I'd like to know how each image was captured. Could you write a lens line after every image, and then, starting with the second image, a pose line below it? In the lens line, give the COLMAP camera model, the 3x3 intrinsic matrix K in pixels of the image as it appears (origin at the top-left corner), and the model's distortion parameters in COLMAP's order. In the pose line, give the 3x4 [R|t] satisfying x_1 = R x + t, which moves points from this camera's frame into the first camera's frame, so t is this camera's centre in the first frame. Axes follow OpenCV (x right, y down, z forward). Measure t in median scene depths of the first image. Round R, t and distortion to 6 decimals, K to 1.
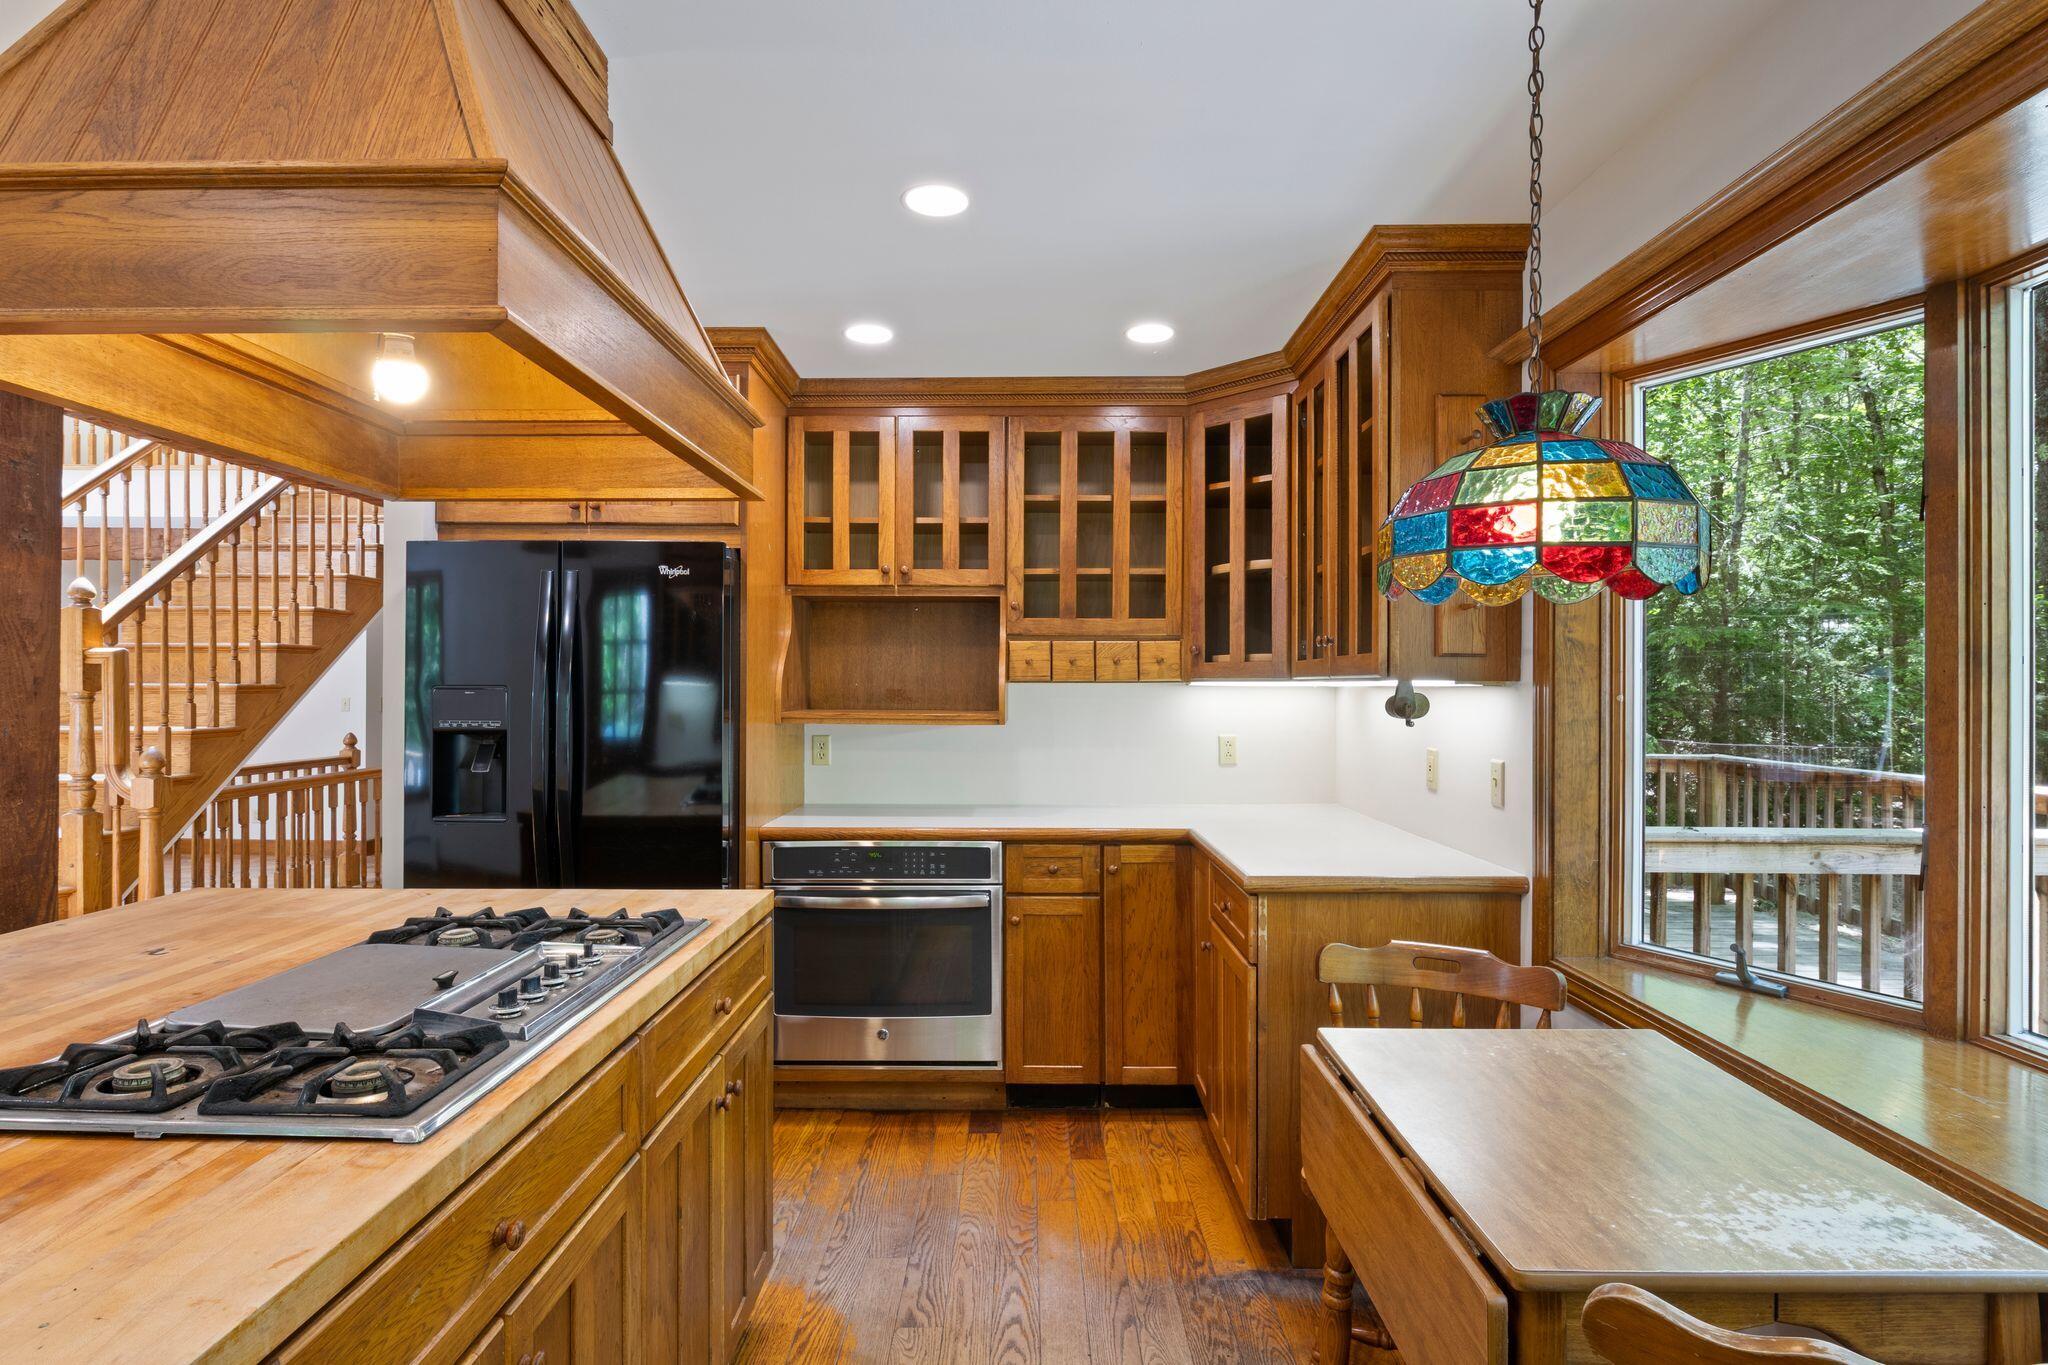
lens RADIAL K [[1026.4, 0, 1016.6], [0, 1026.4, 690.9], [0, 0, 1]] dist [-0.005580, -0.001283]
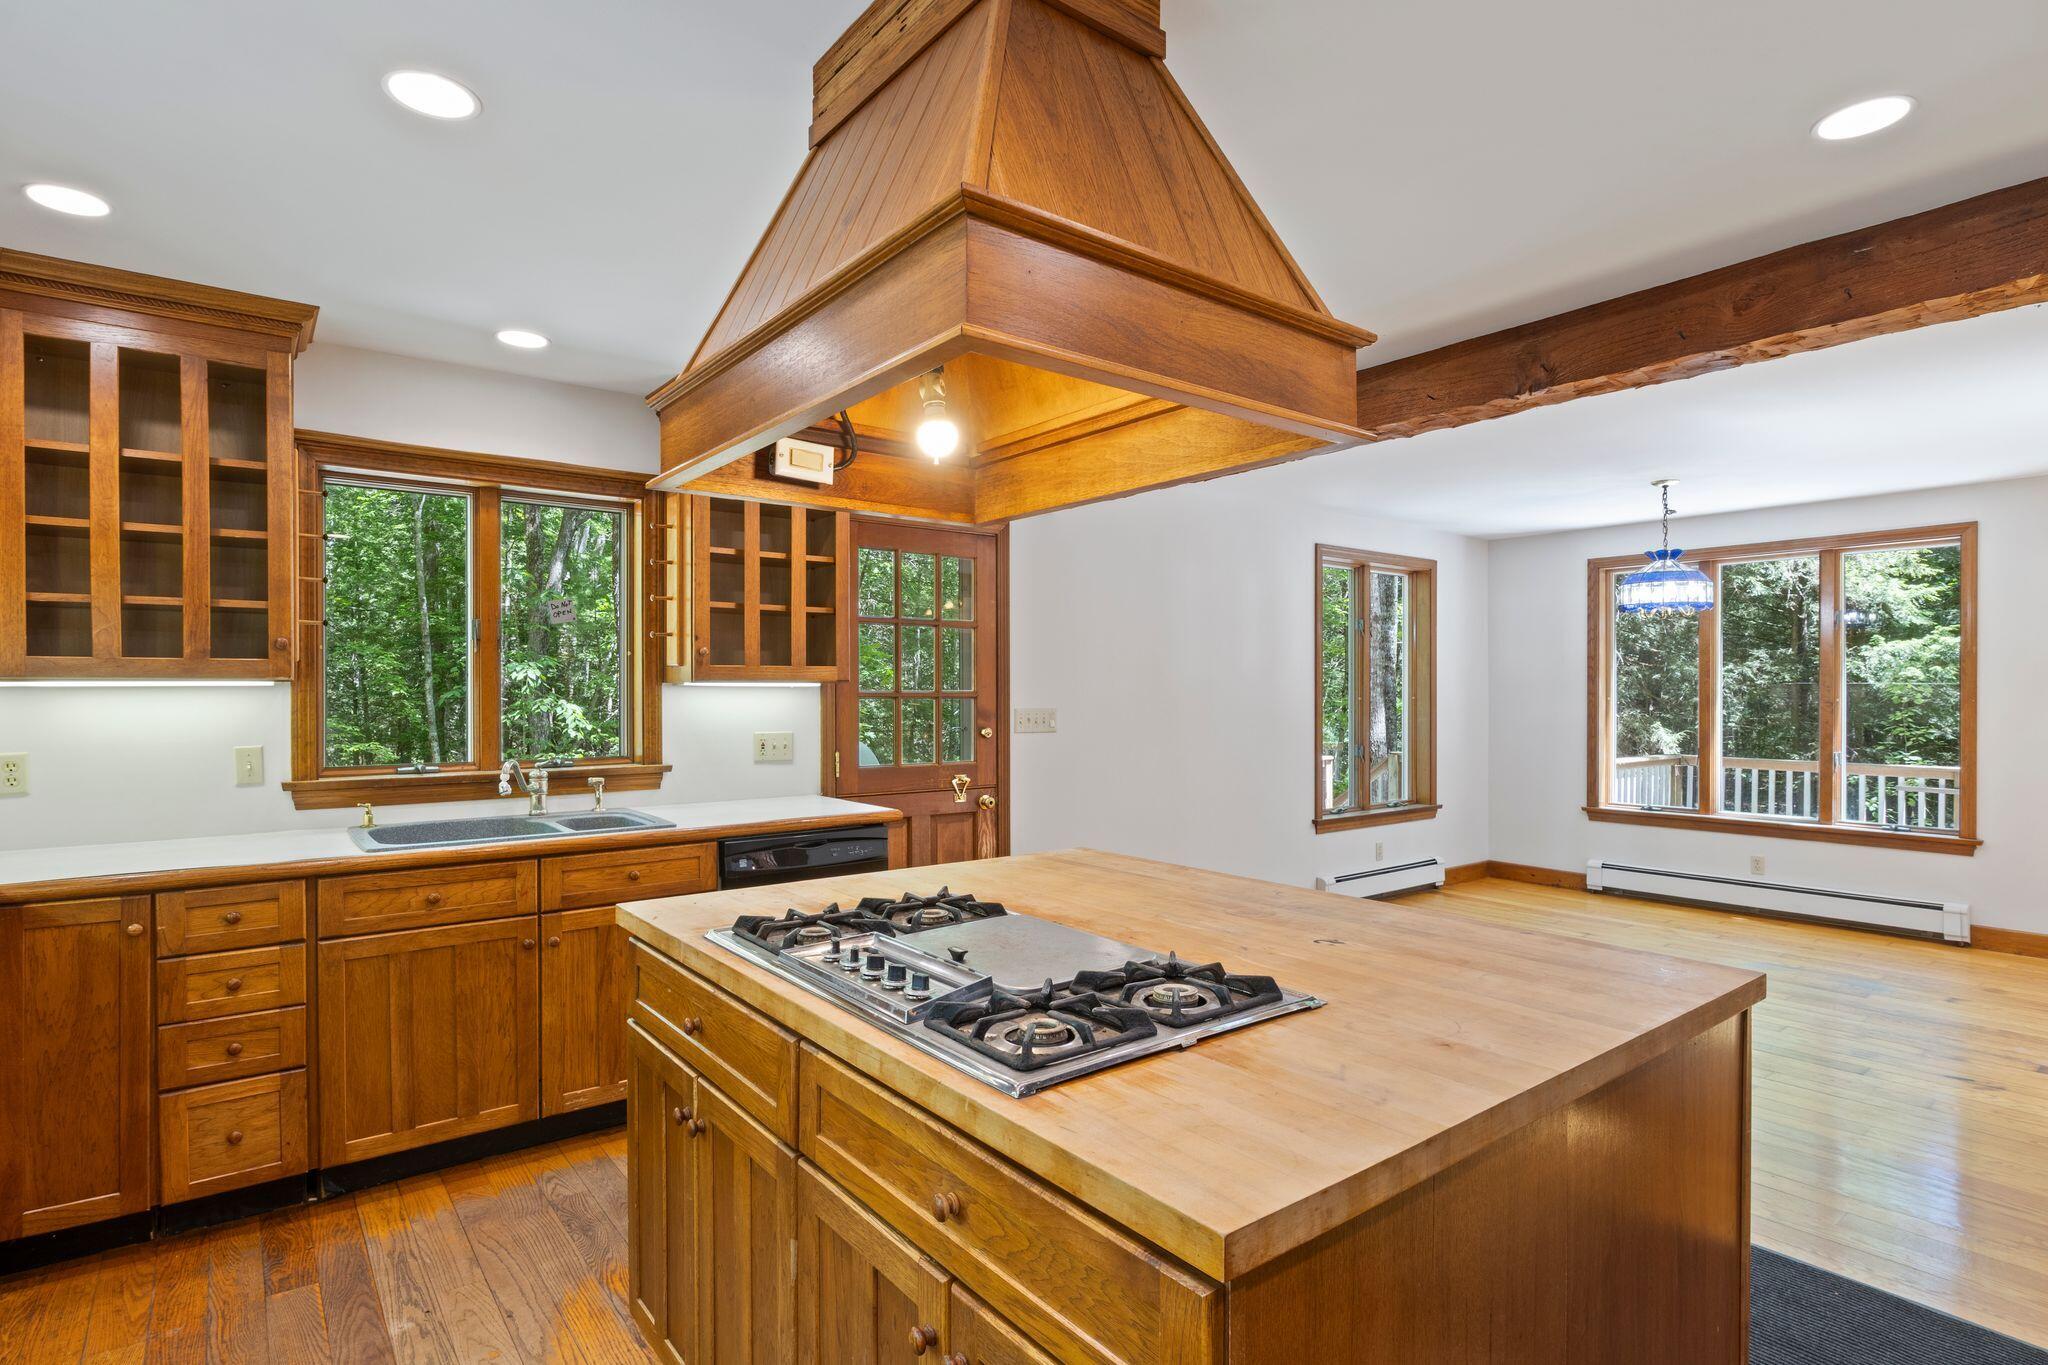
lens RADIAL K [[1026.4, 0, 1016.6], [0, 1026.4, 690.9], [0, 0, 1]] dist [-0.005580, -0.001283]
pose [[-0.783511, -0.002389, -0.621374, 0.039883], [-0.004828, 0.999986, 0.002244, -0.001719], [0.621359, 0.004758, -0.783511, 0.933335]]
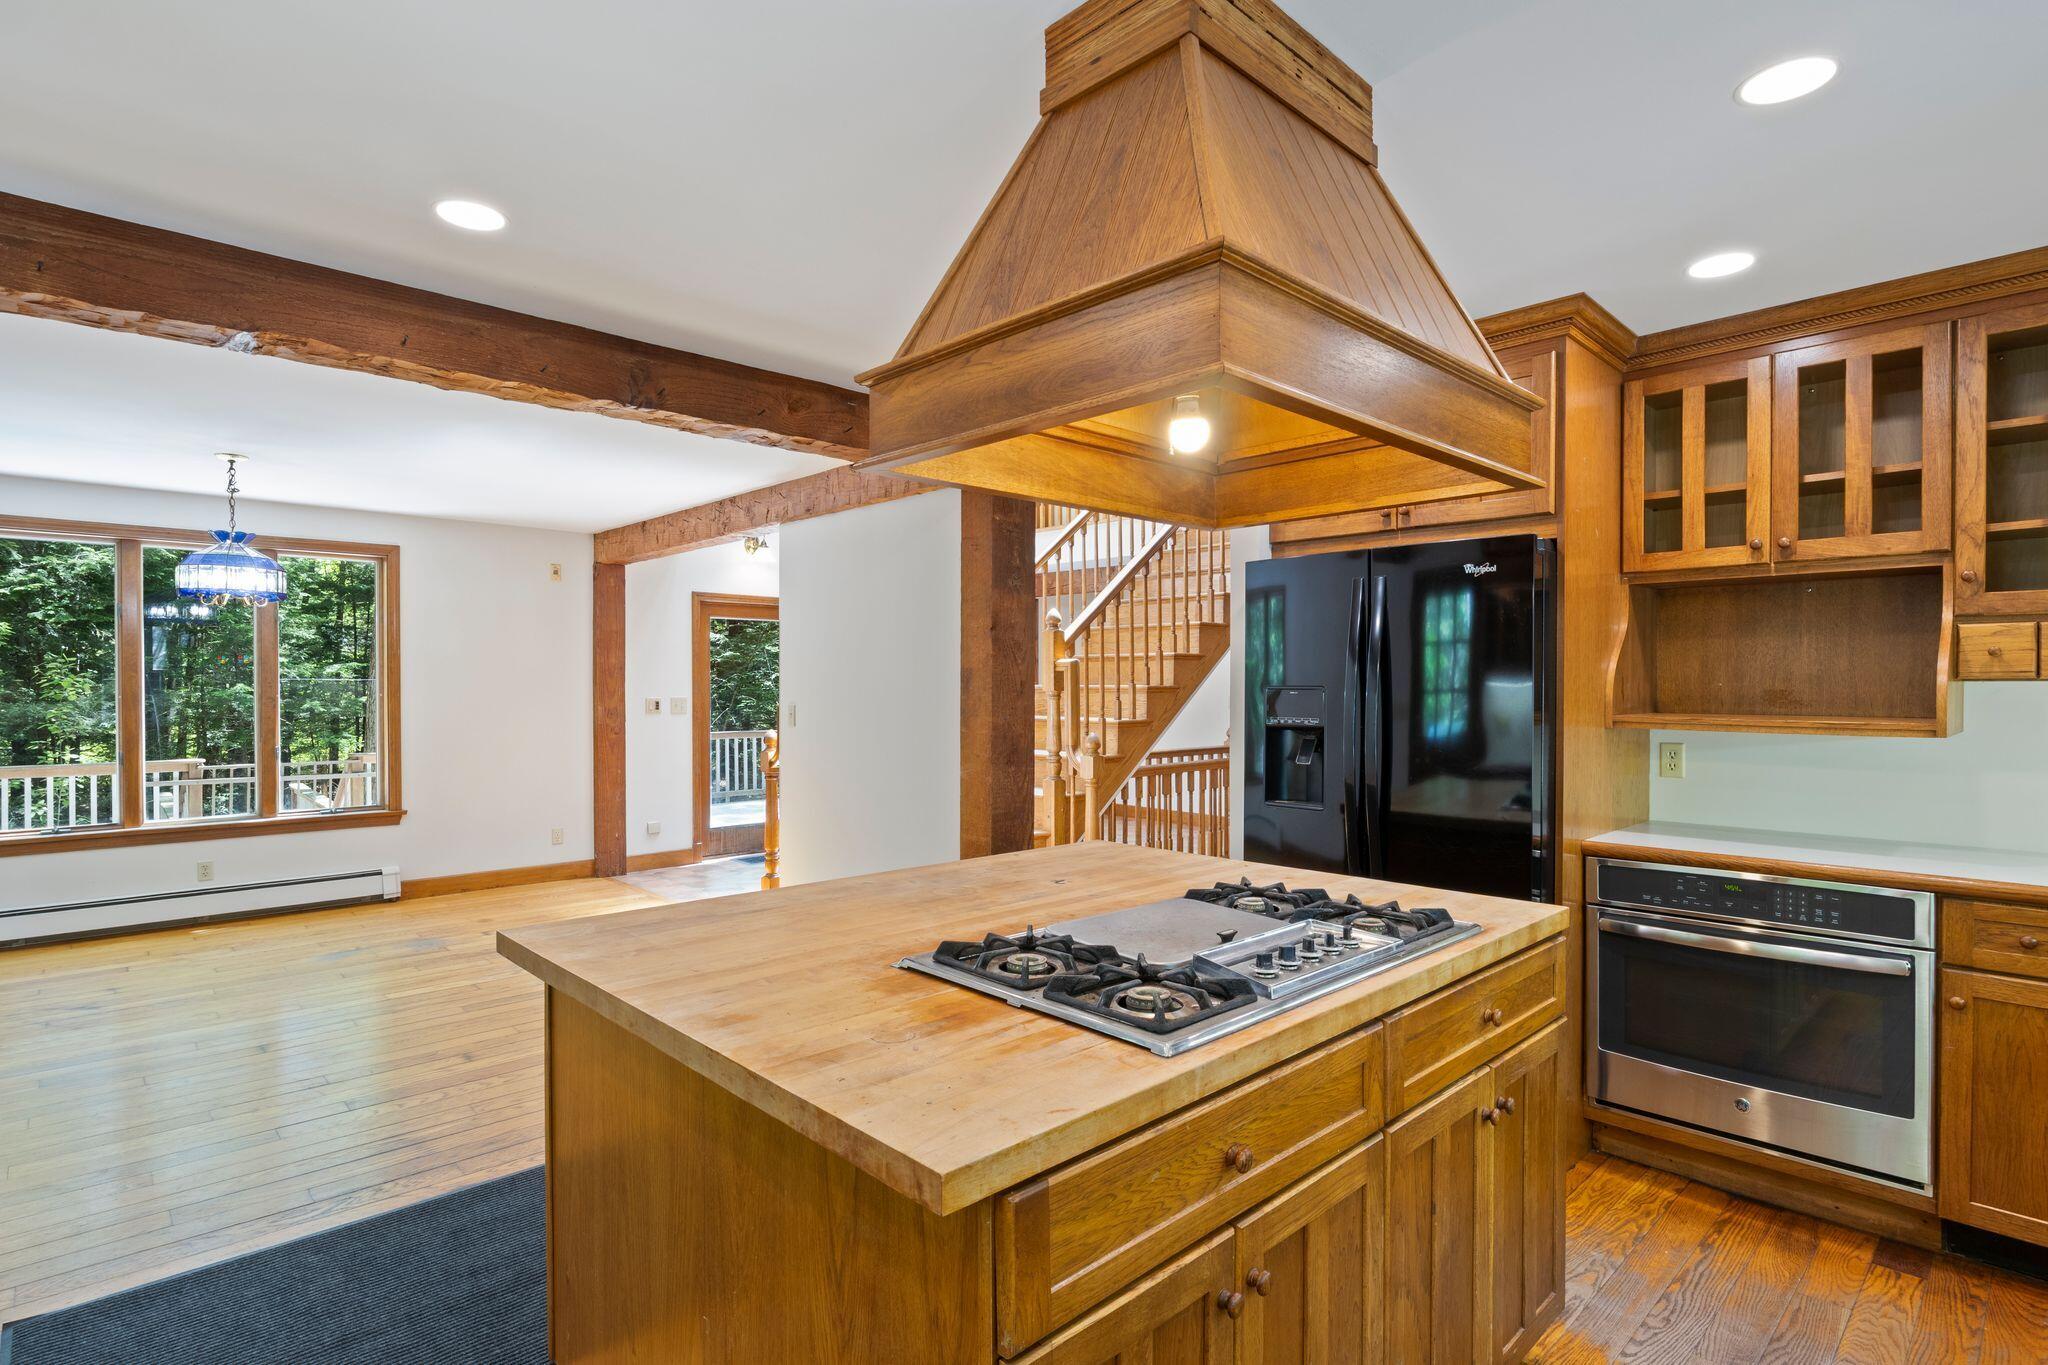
lens RADIAL K [[1019.2, 0, 1013.8], [0, 1019.2, 704.8], [0, 0, 1]] dist [-0.004419, -0.000422]
pose [[0.695756, 0.011048, -0.718193, 0.053714], [-0.001519, 0.999902, 0.013910, -0.000112], [0.718276, -0.008587, 0.695705, 0.005288]]
